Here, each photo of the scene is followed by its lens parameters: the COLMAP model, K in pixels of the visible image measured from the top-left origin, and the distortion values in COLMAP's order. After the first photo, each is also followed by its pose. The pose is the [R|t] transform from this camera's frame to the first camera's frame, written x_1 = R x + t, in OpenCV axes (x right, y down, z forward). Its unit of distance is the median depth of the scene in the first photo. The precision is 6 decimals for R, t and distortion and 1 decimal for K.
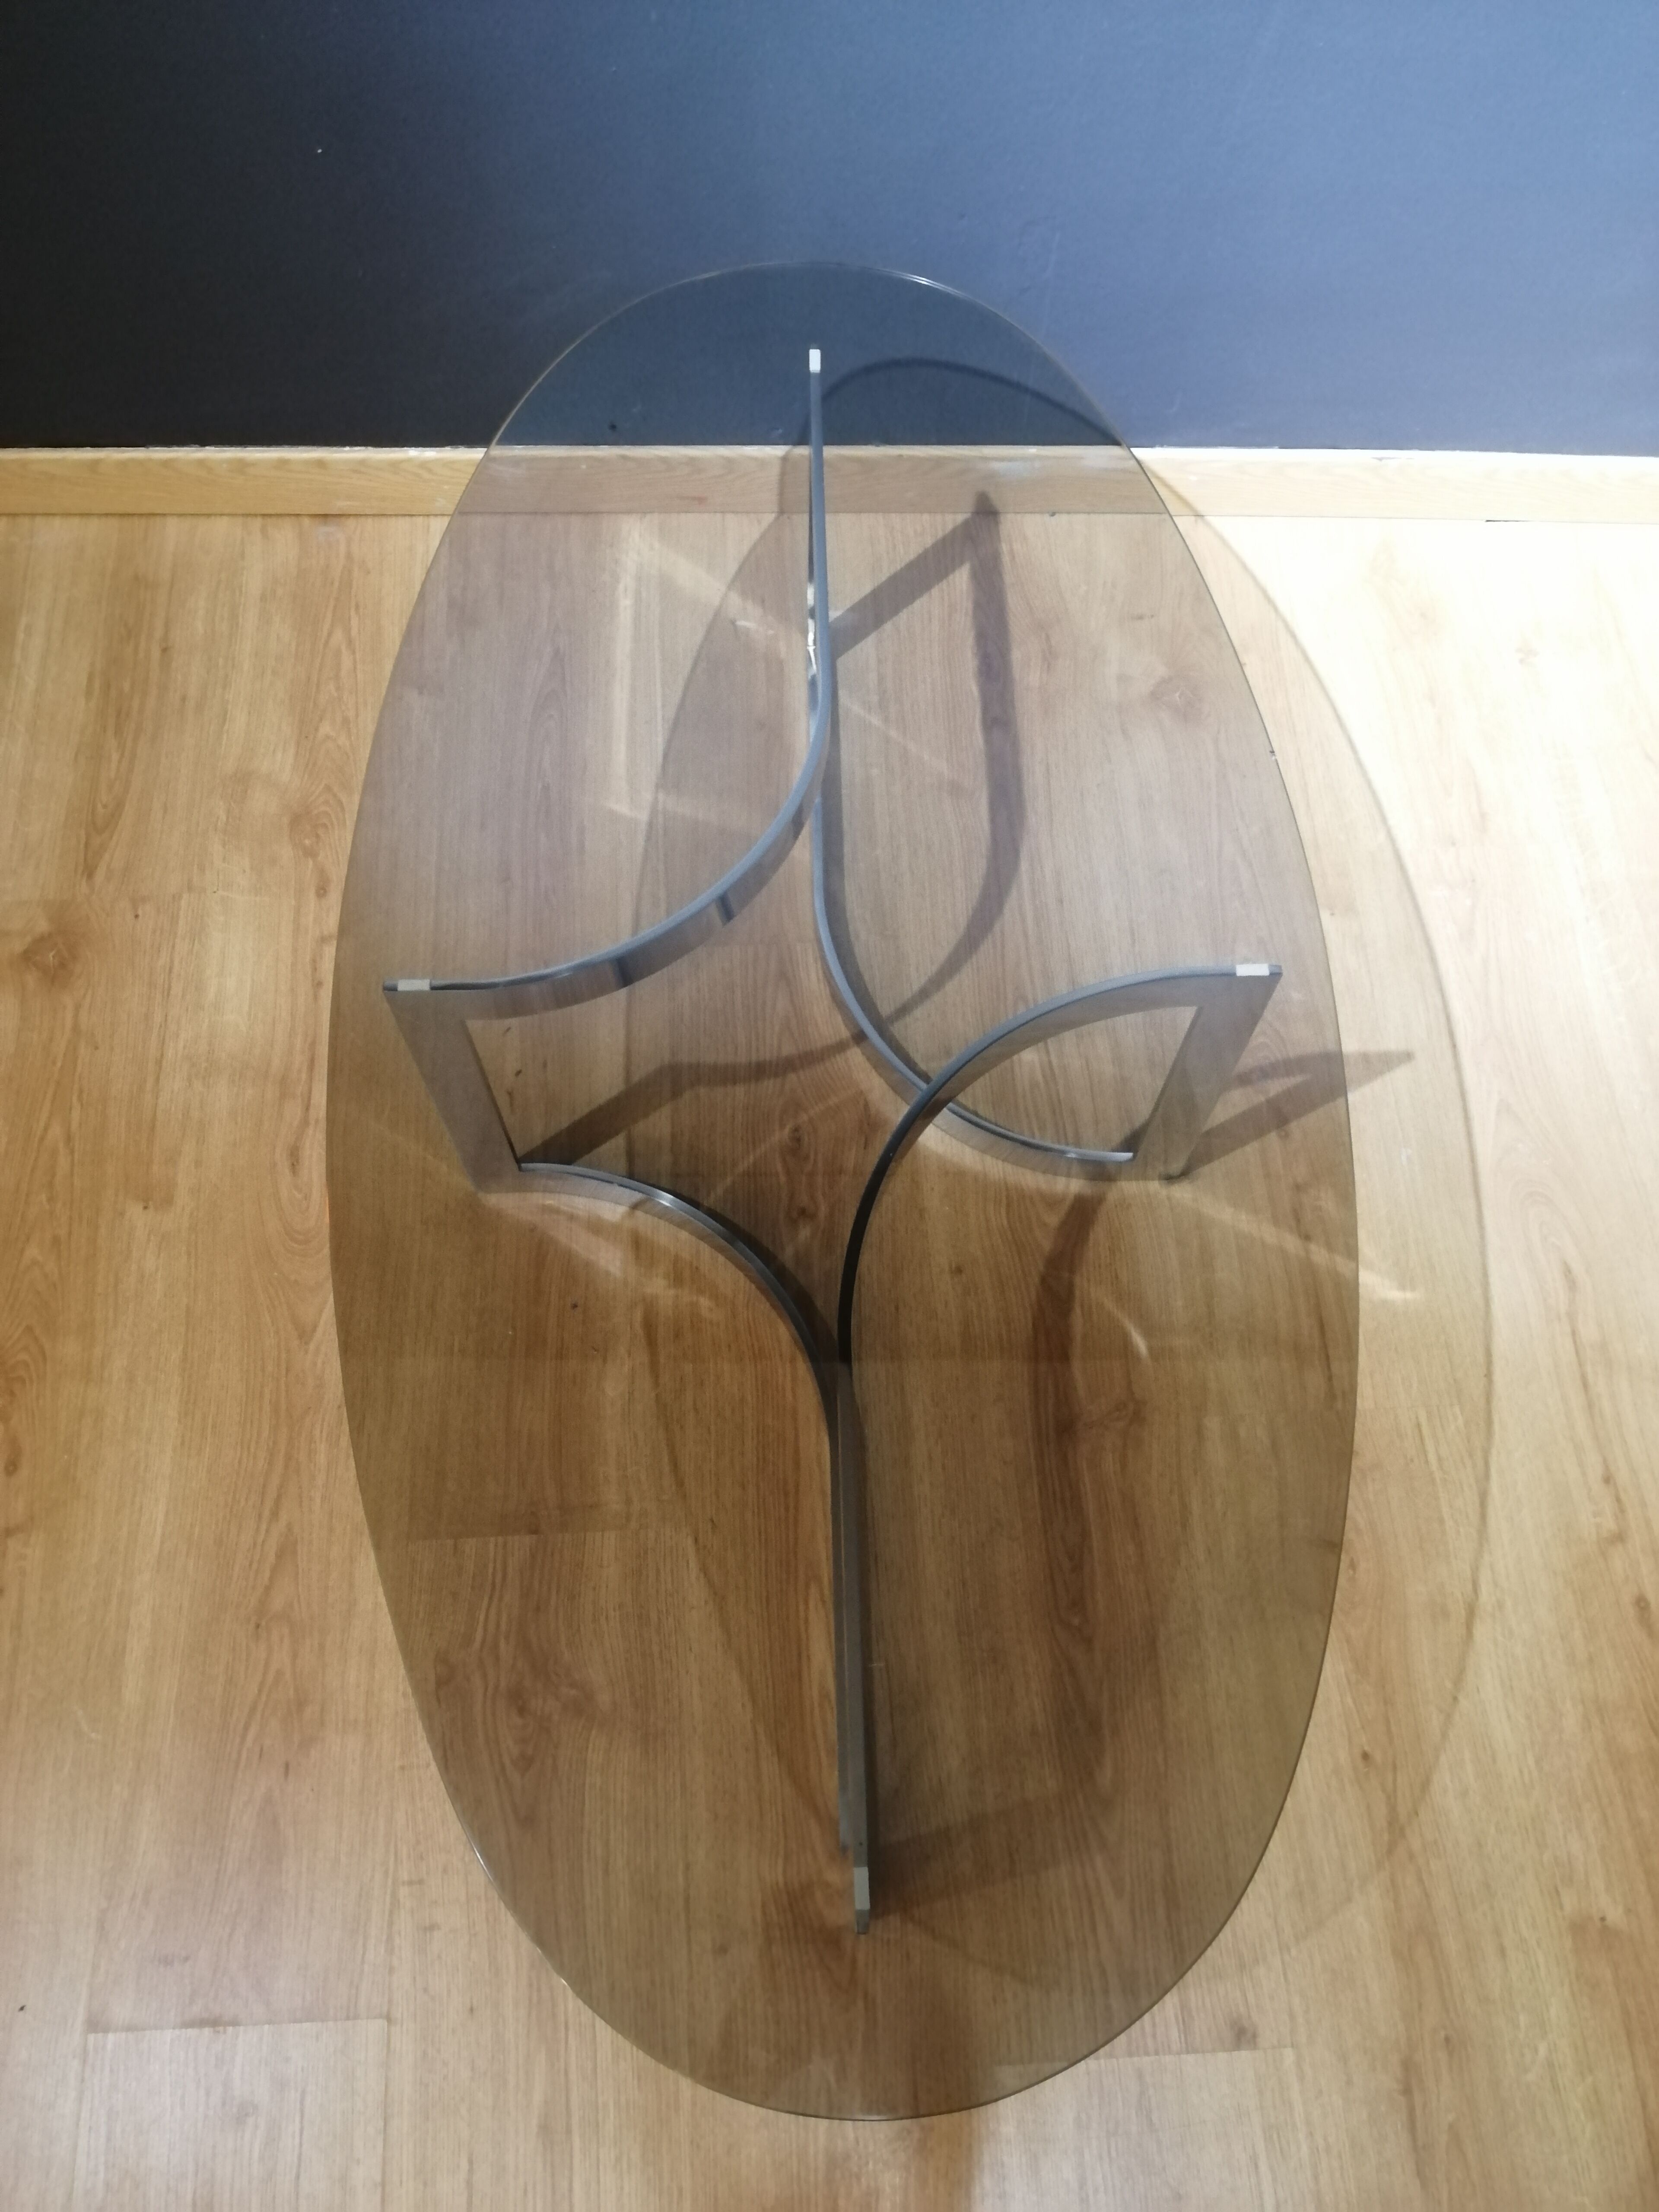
lens RADIAL K [[1760.6, 0, 820.3], [0, 1760.6, 1107.6], [0, 0, 1]] dist [0.015217, -0.038590]
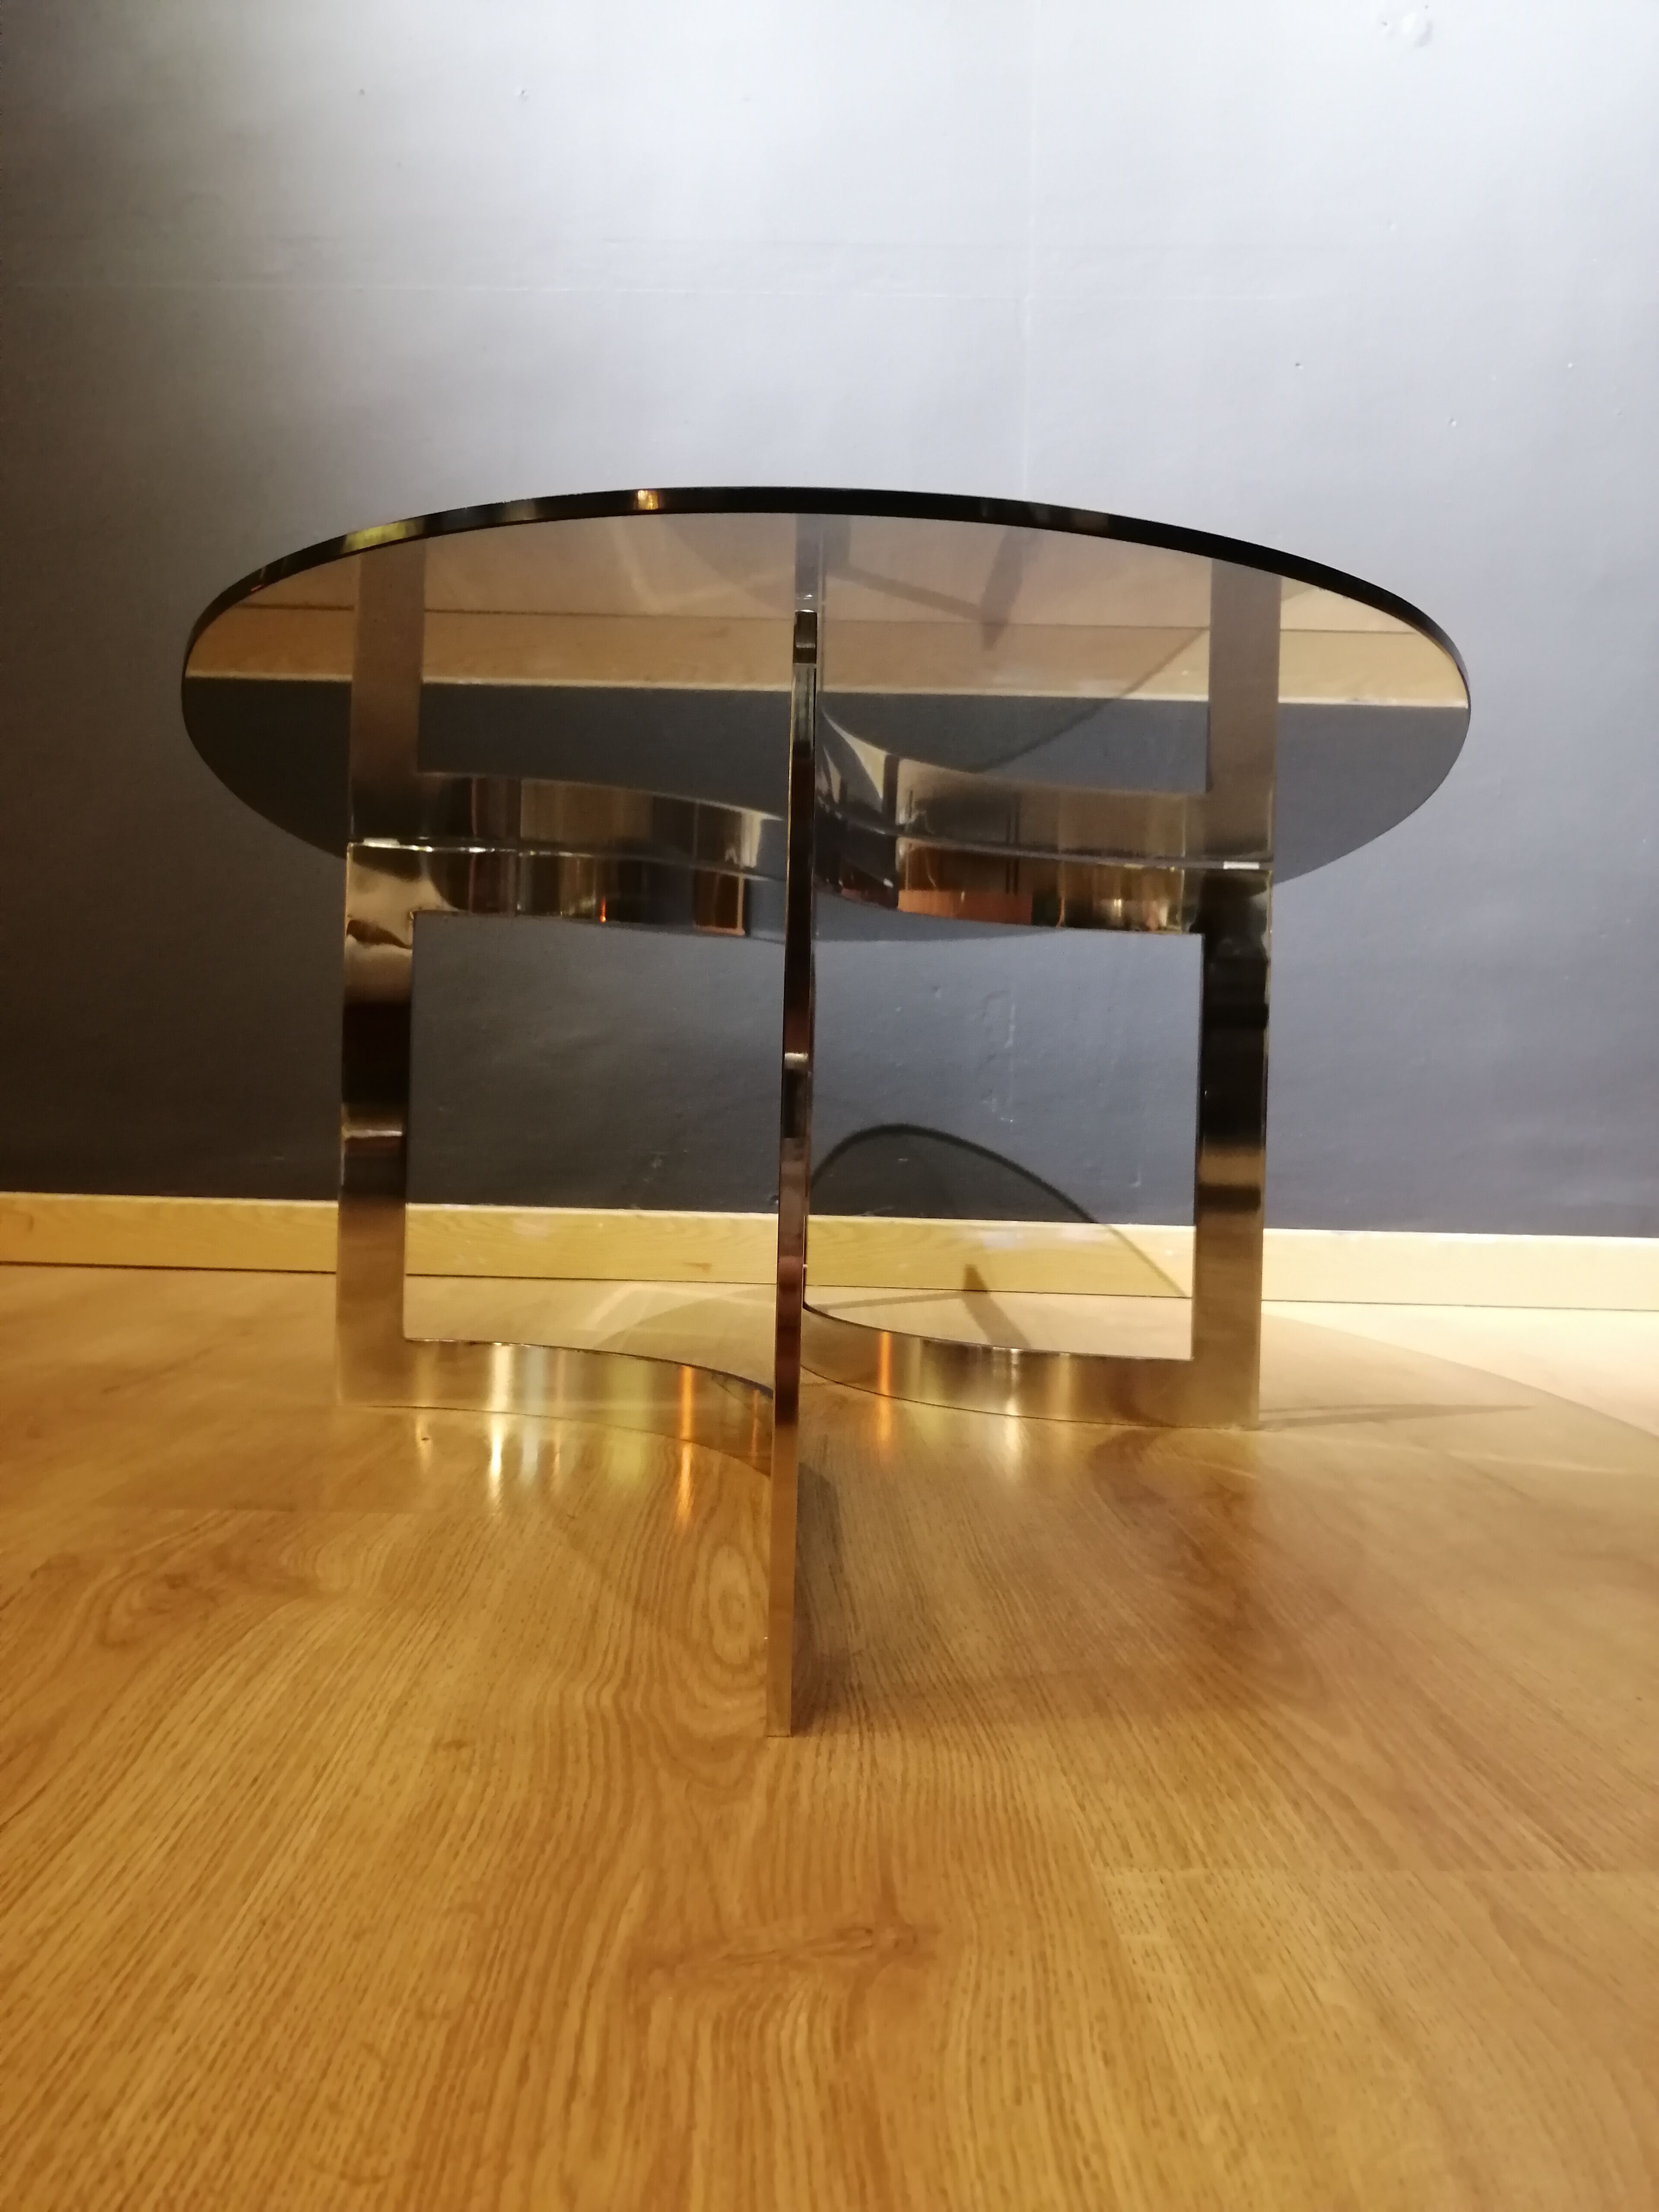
lens RADIAL K [[1760.6, 0, 821.6], [0, 1760.6, 1108.2], [0, 0, 1]] dist [0.015217, -0.038590]
pose [[0.999374, 0.016702, -0.031195, 0.043137], [-0.035292, 0.406497, -0.912970, 0.741650], [-0.002568, 0.913499, 0.406832, 0.617117]]
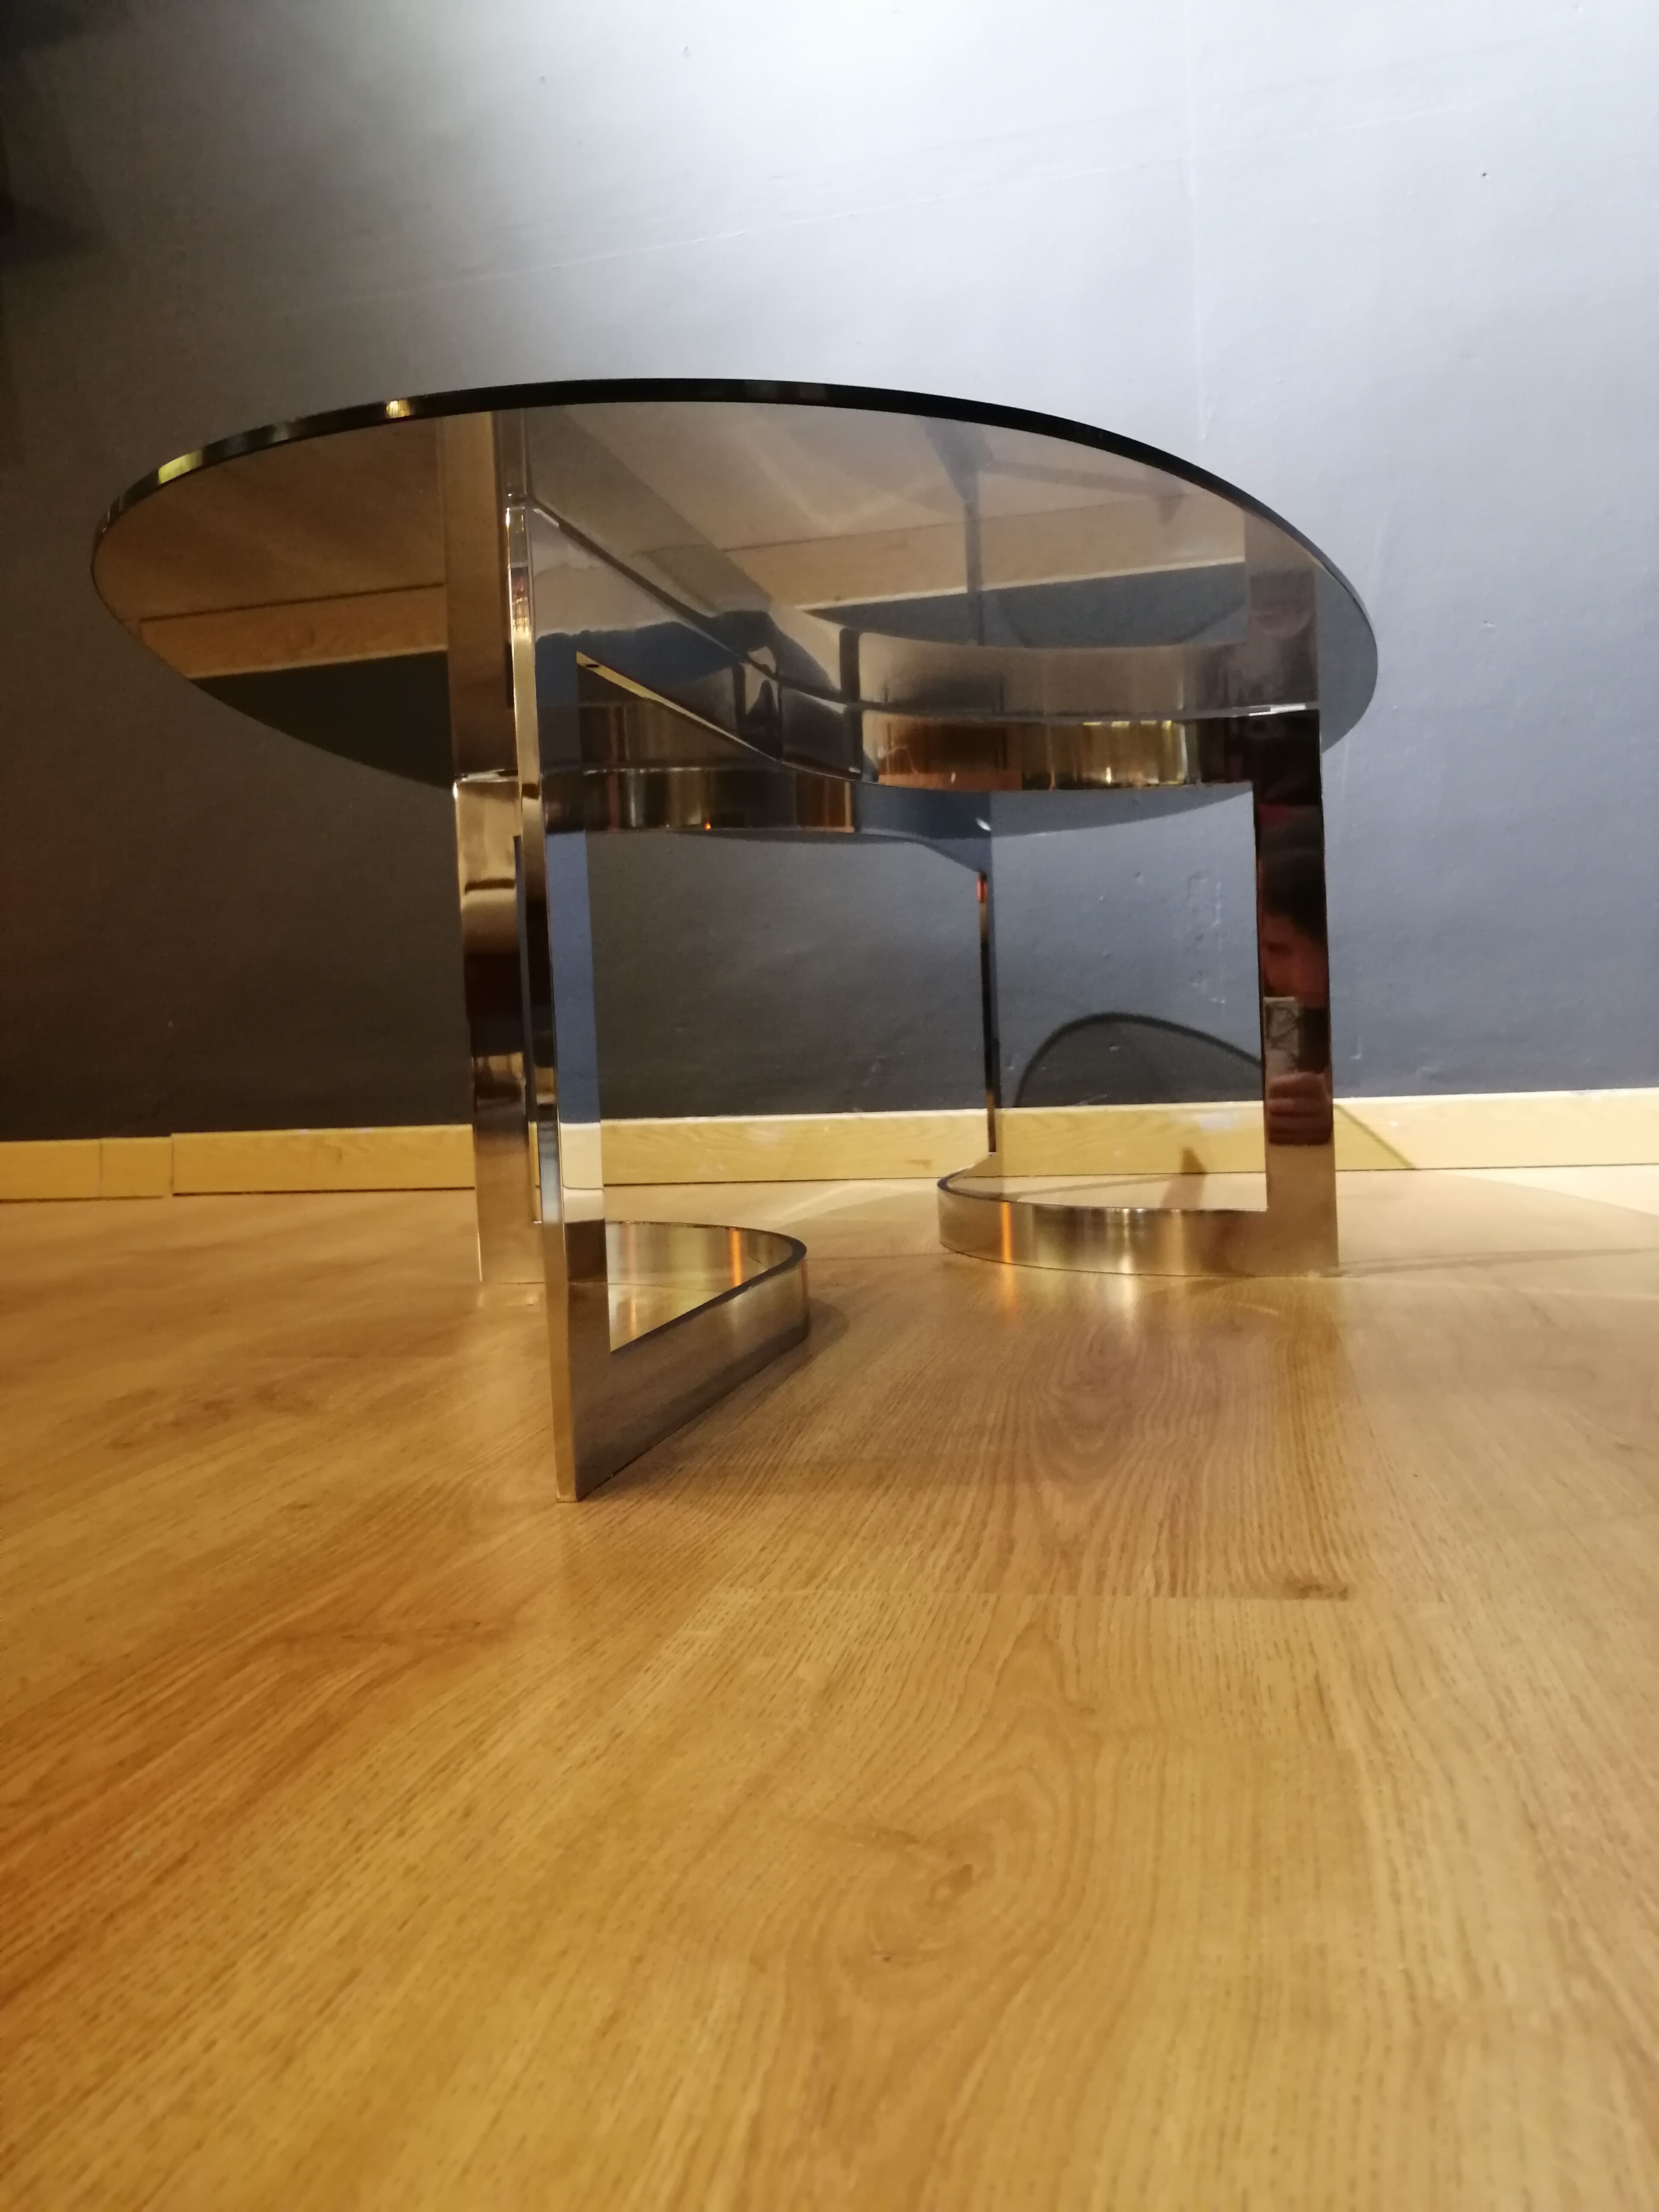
lens RADIAL K [[1760.6, 0, 820.8], [0, 1760.6, 1113.5], [0, 0, 1]] dist [0.015217, -0.038590]
pose [[0.960087, -0.039933, -0.276835, 0.222362], [-0.230066, 0.450130, -0.862817, 0.769754], [0.159066, 0.892070, 0.422977, 0.637607]]
